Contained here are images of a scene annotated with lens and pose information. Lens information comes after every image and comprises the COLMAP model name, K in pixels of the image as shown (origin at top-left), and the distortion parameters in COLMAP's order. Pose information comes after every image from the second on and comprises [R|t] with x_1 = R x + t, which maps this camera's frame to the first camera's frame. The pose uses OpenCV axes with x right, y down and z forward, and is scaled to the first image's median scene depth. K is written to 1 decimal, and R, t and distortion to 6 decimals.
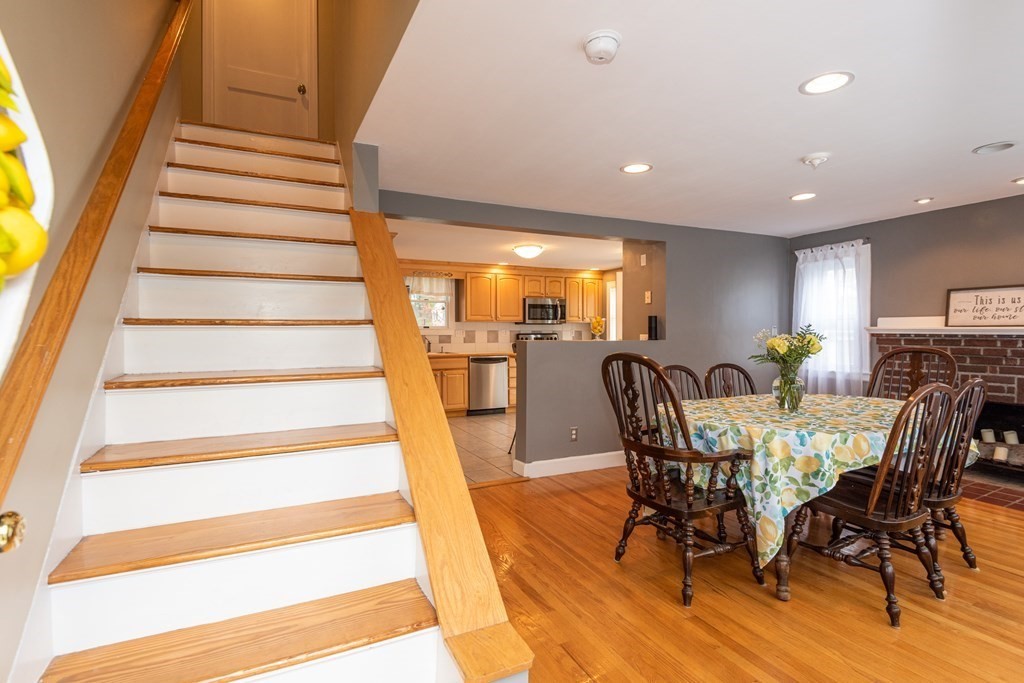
lens RADIAL K [[489.7, 0, 506.0], [0, 489.7, 335.5], [0, 0, 1]] dist [0.033334, -0.025254]
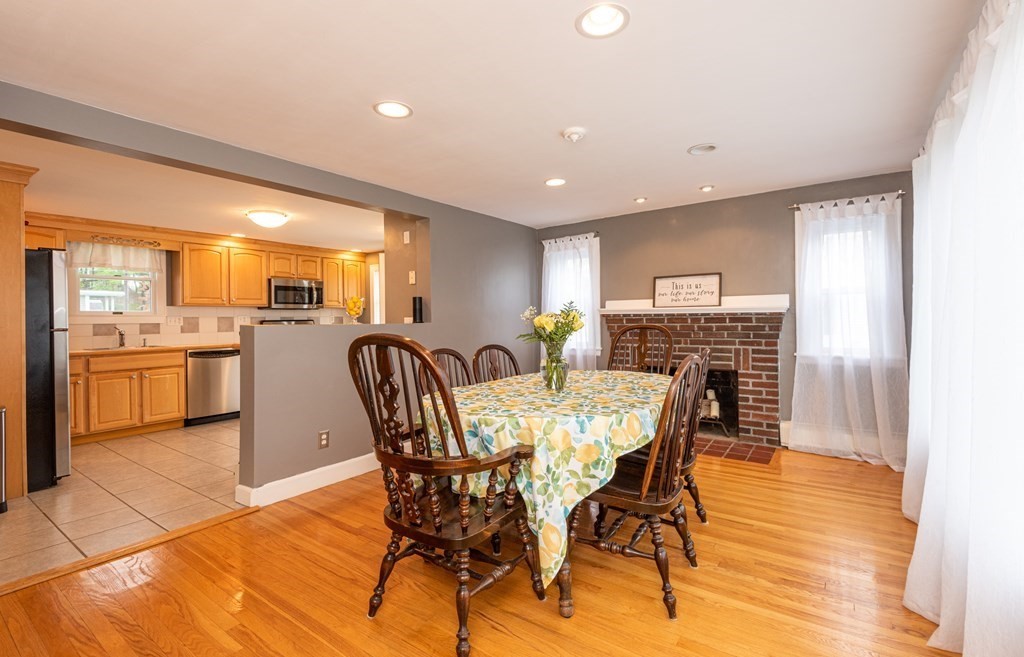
lens RADIAL K [[459.7, 0, 513.1], [0, 459.7, 314.9], [0, 0, 1]] dist [0.025373, -0.000051]
pose [[0.880732, -0.006958, 0.473564, 0.076183], [0.016257, 0.999747, -0.015546, 0.016818], [-0.473336, 0.021391, 0.880622, 0.246323]]
